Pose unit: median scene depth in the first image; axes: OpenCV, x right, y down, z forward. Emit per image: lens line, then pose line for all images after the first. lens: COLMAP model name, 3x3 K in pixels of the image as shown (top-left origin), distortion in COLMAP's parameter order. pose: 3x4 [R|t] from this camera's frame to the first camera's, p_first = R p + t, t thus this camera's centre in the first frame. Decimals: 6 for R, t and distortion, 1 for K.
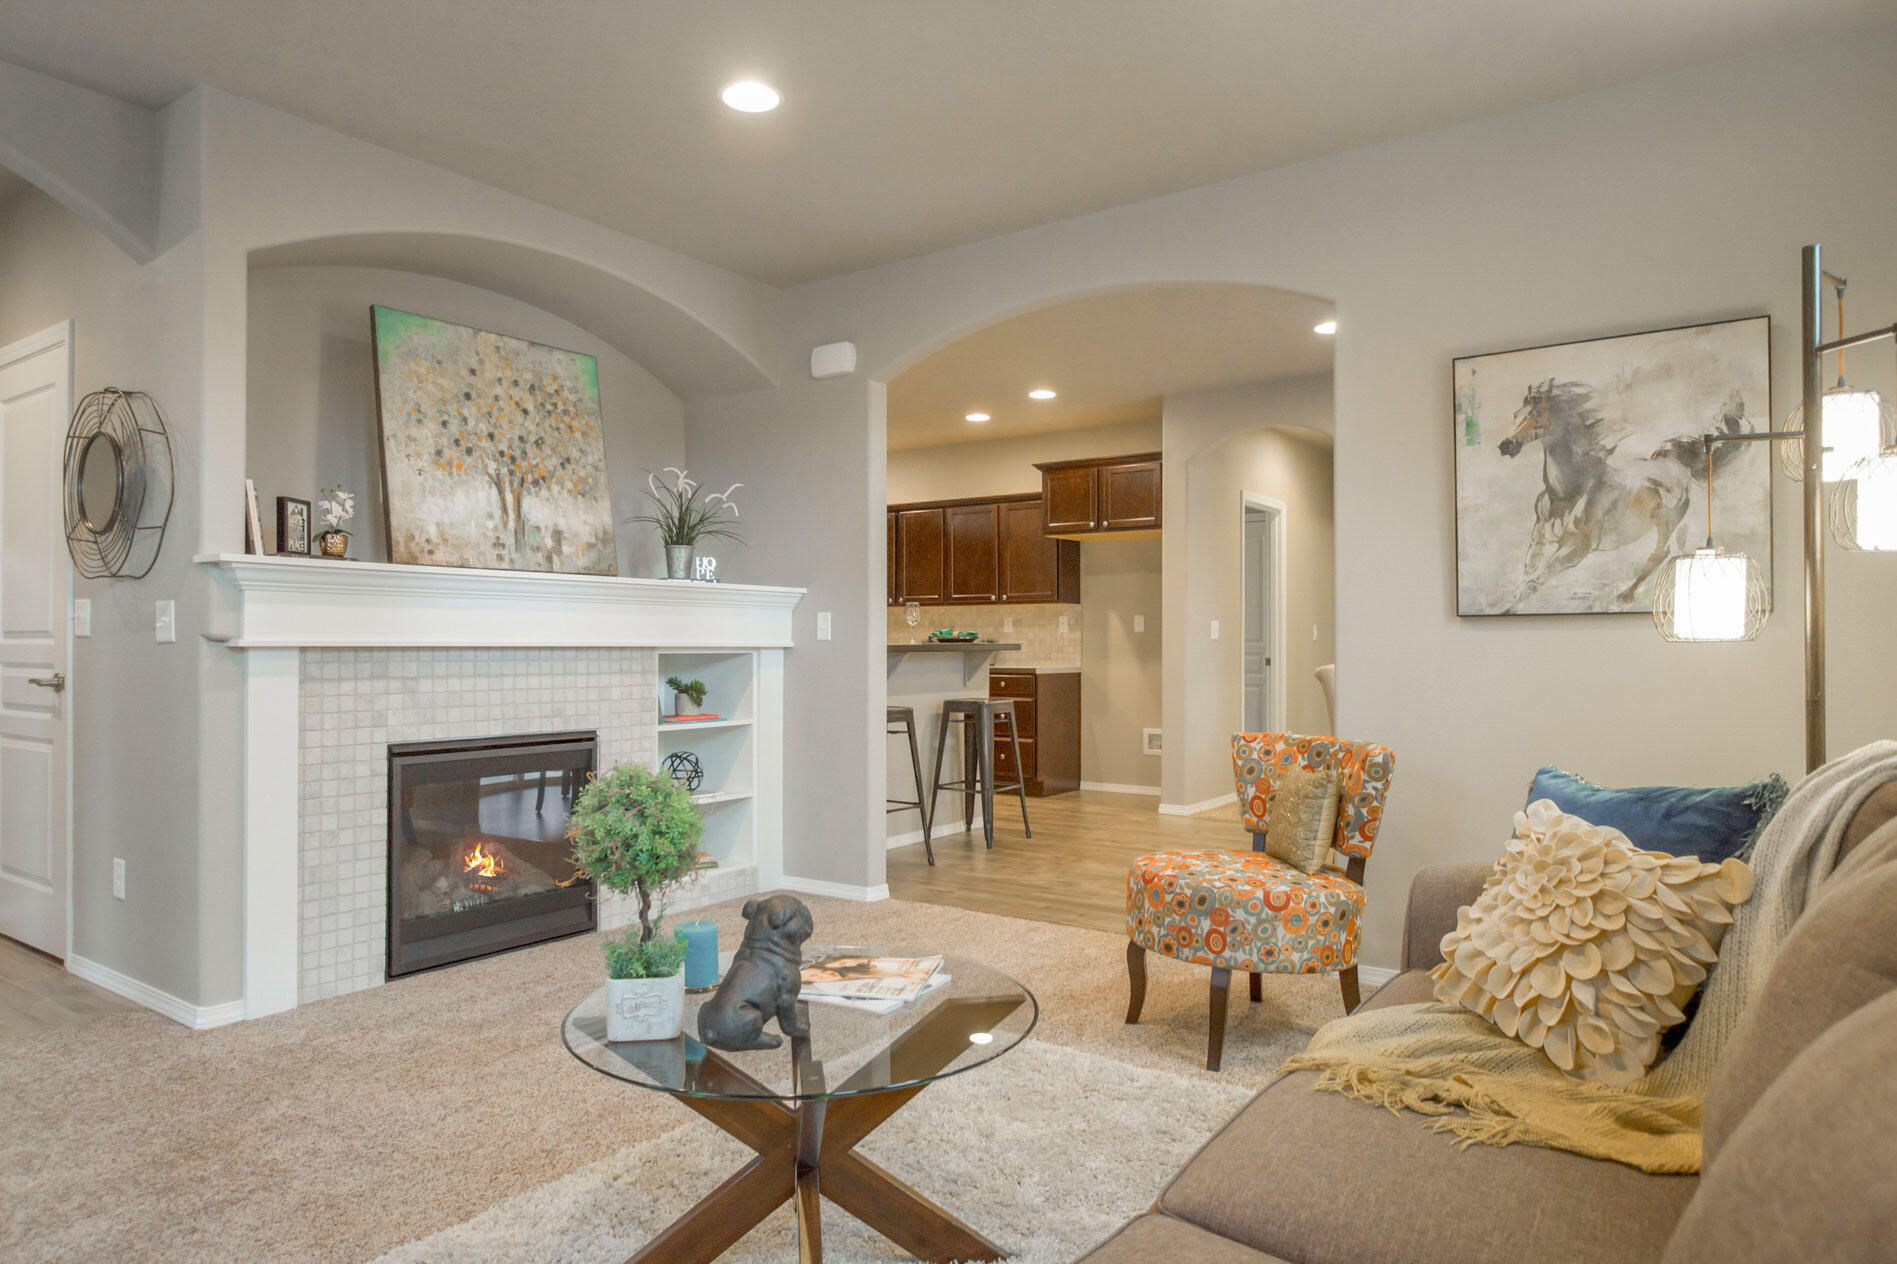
lens RADIAL K [[1160.5, 0, 937.0], [0, 1160.5, 636.9], [0, 0, 1]] dist [-0.023131, 0.002284]
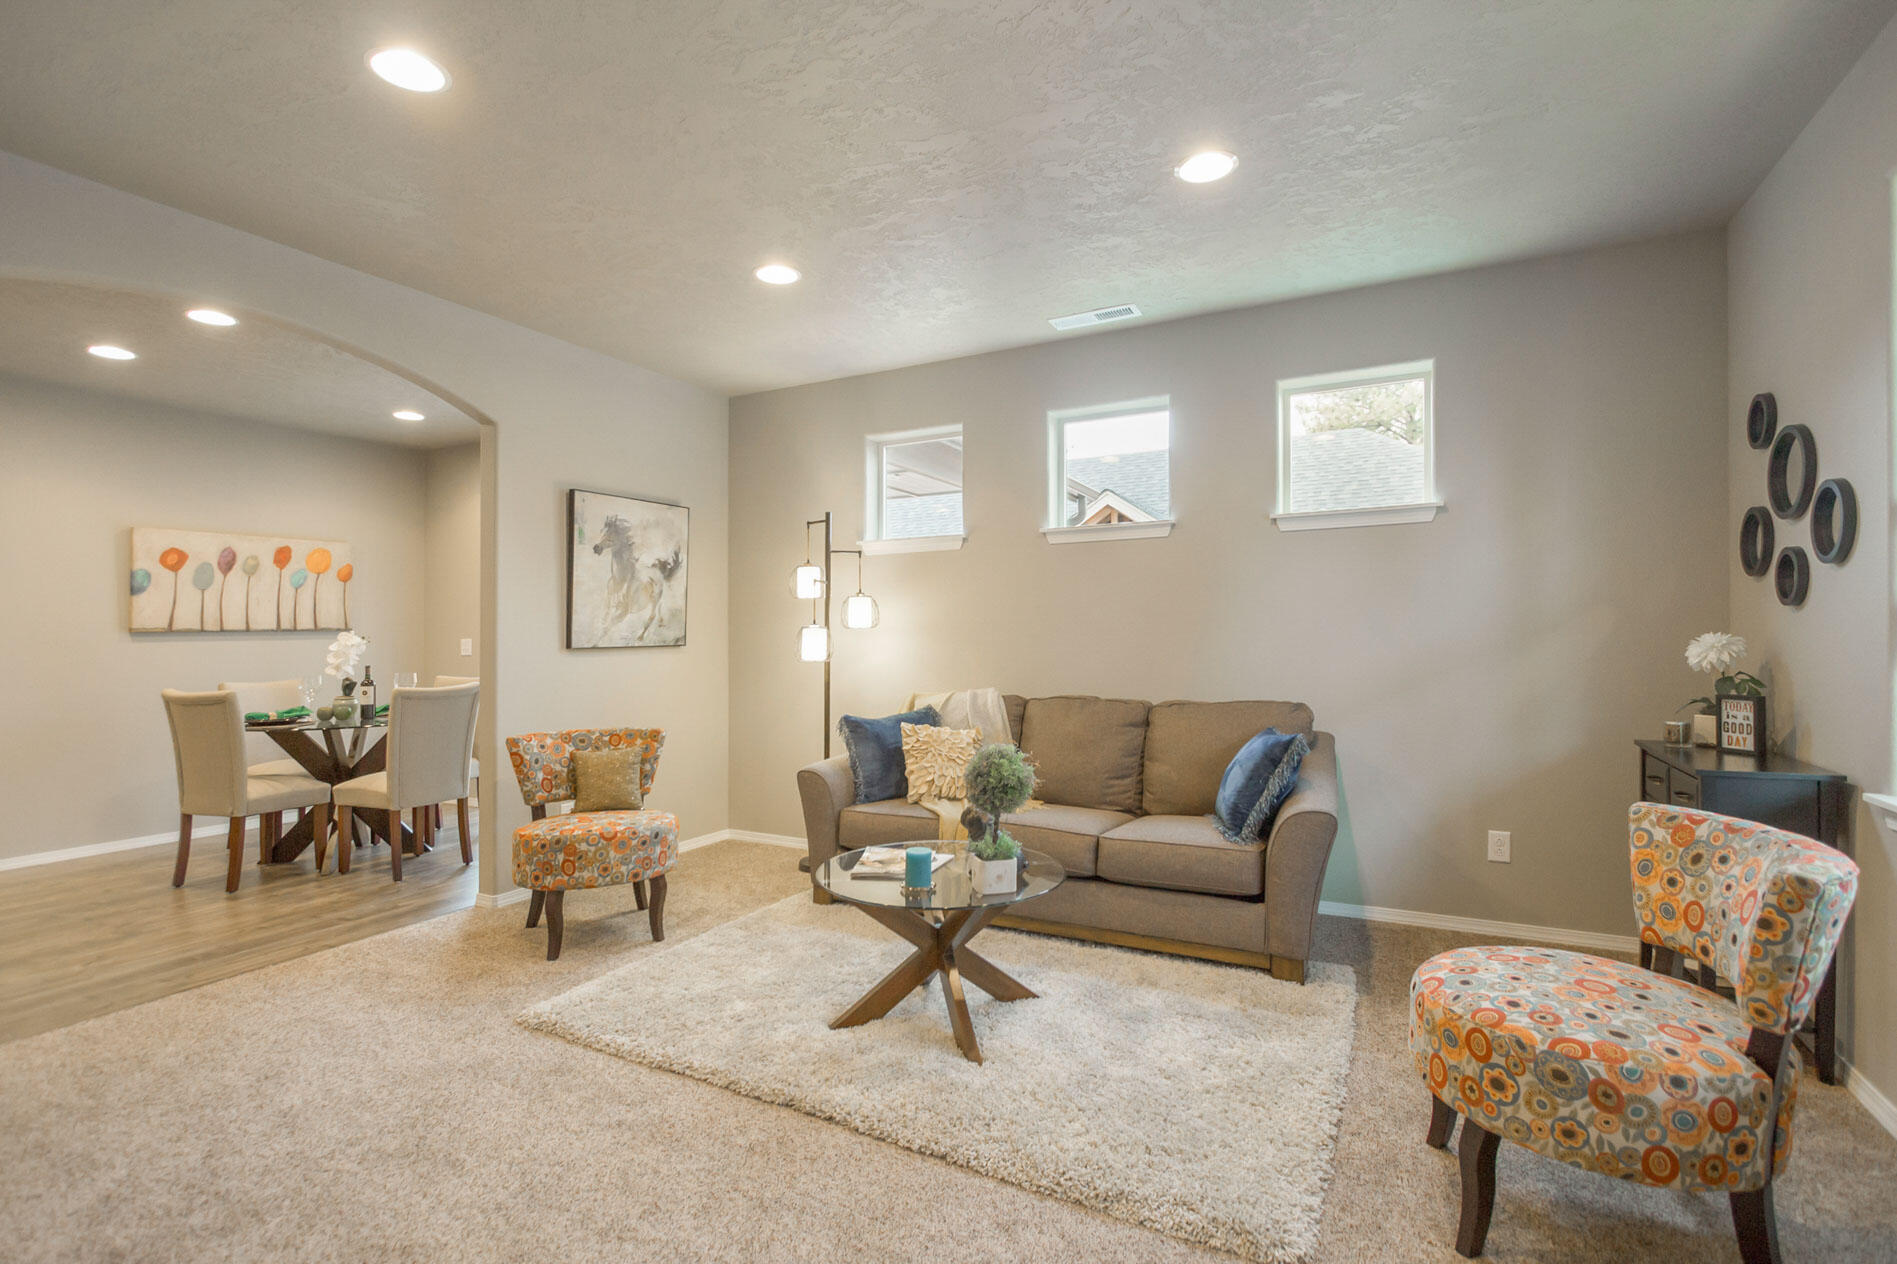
lens RADIAL K [[872.4, 0, 981.4], [0, 872.4, 623.0], [0, 0, 1]] dist [-0.021615, 0.001116]
pose [[-0.136894, 0.013349, 0.990496, -0.865364], [0.004280, 0.999908, -0.012884, -0.038759], [-0.990576, 0.002476, -0.136938, 0.632498]]
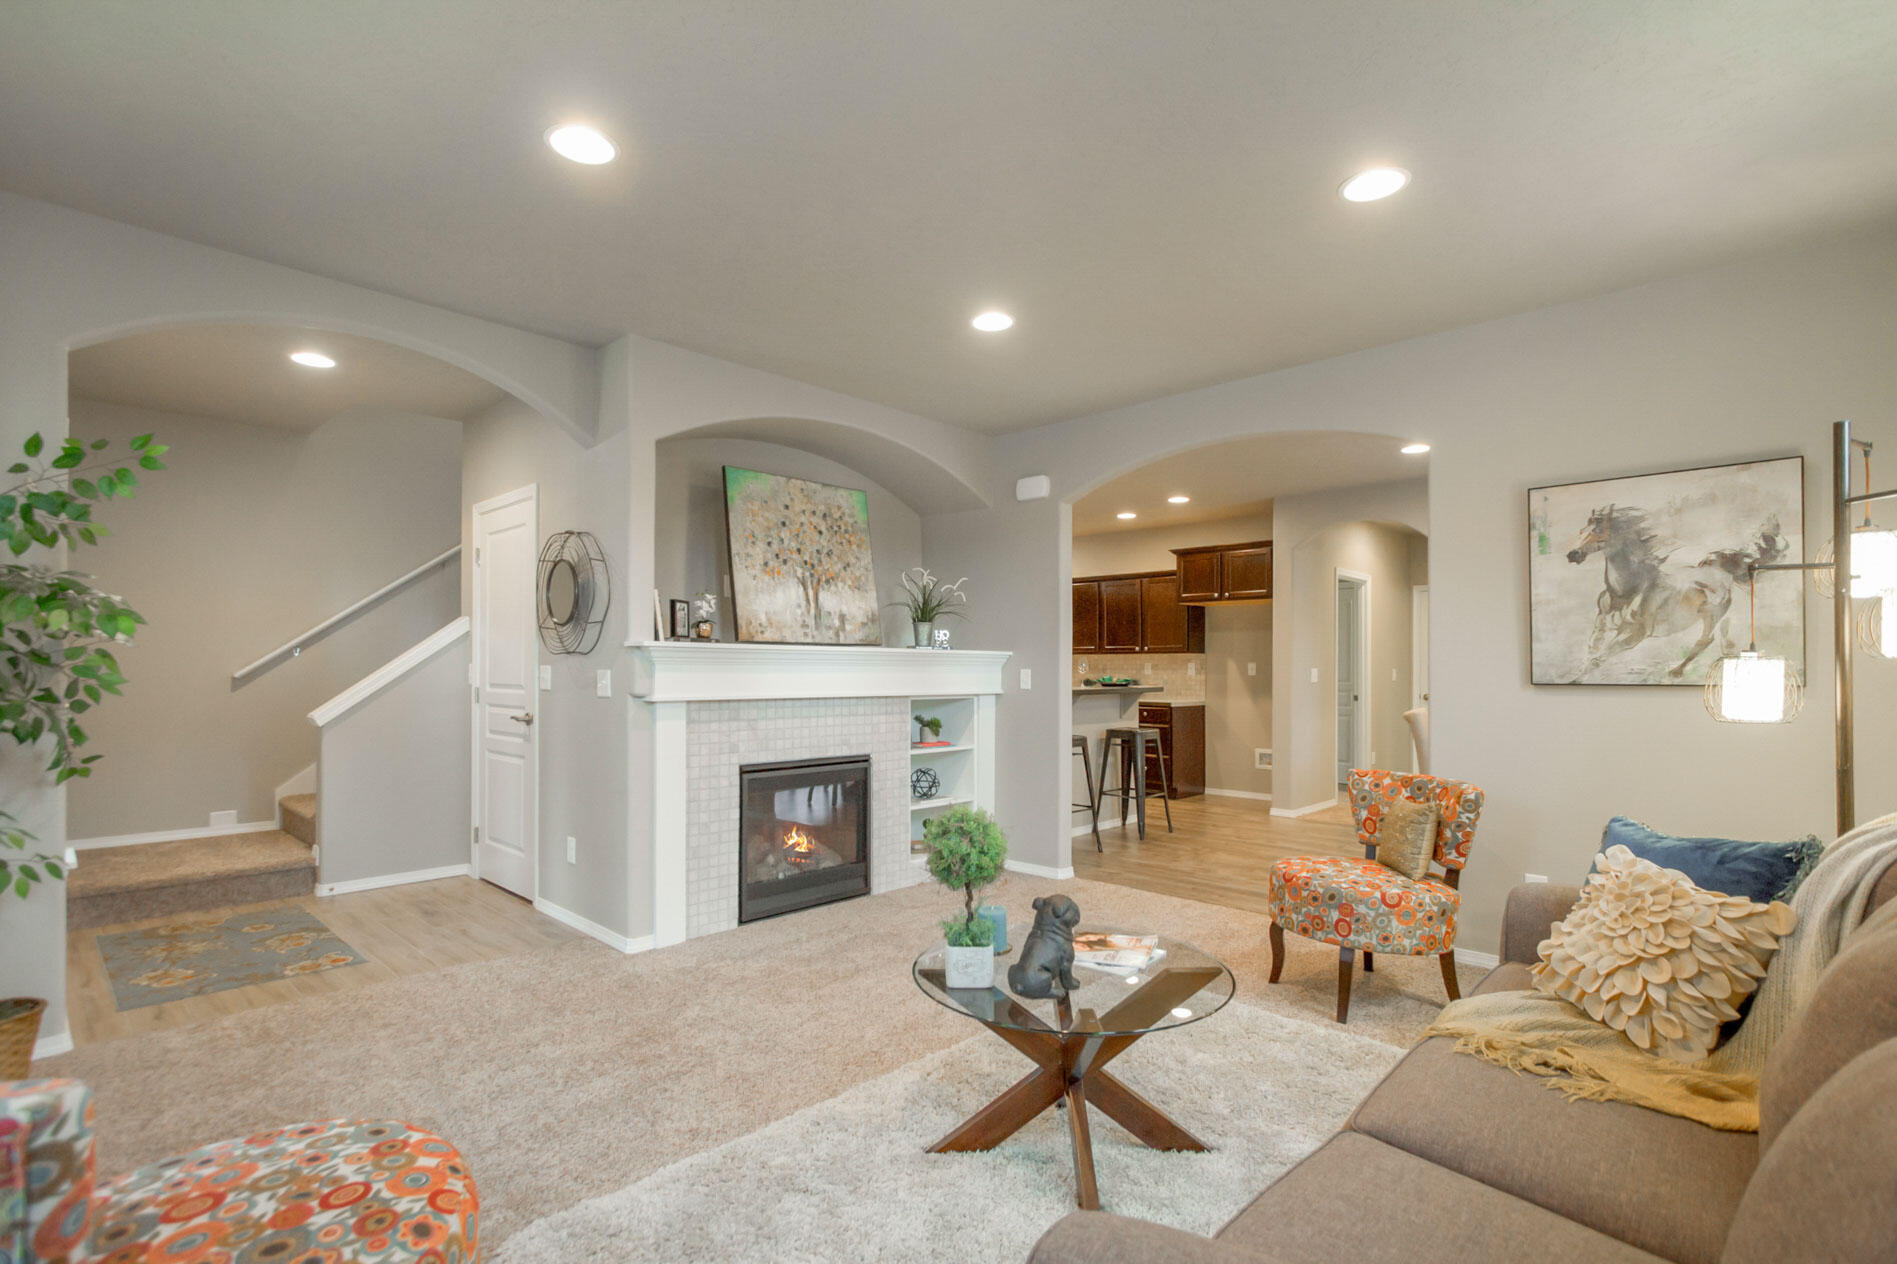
lens RADIAL K [[872.4, 0, 932.6], [0, 872.4, 661.9], [0, 0, 1]] dist [-0.021615, 0.001116]
pose [[0.986830, -0.002379, -0.161745, -0.066019], [0.001627, 0.999987, -0.004782, -0.043223], [0.161754, 0.004455, 0.986821, -0.081481]]
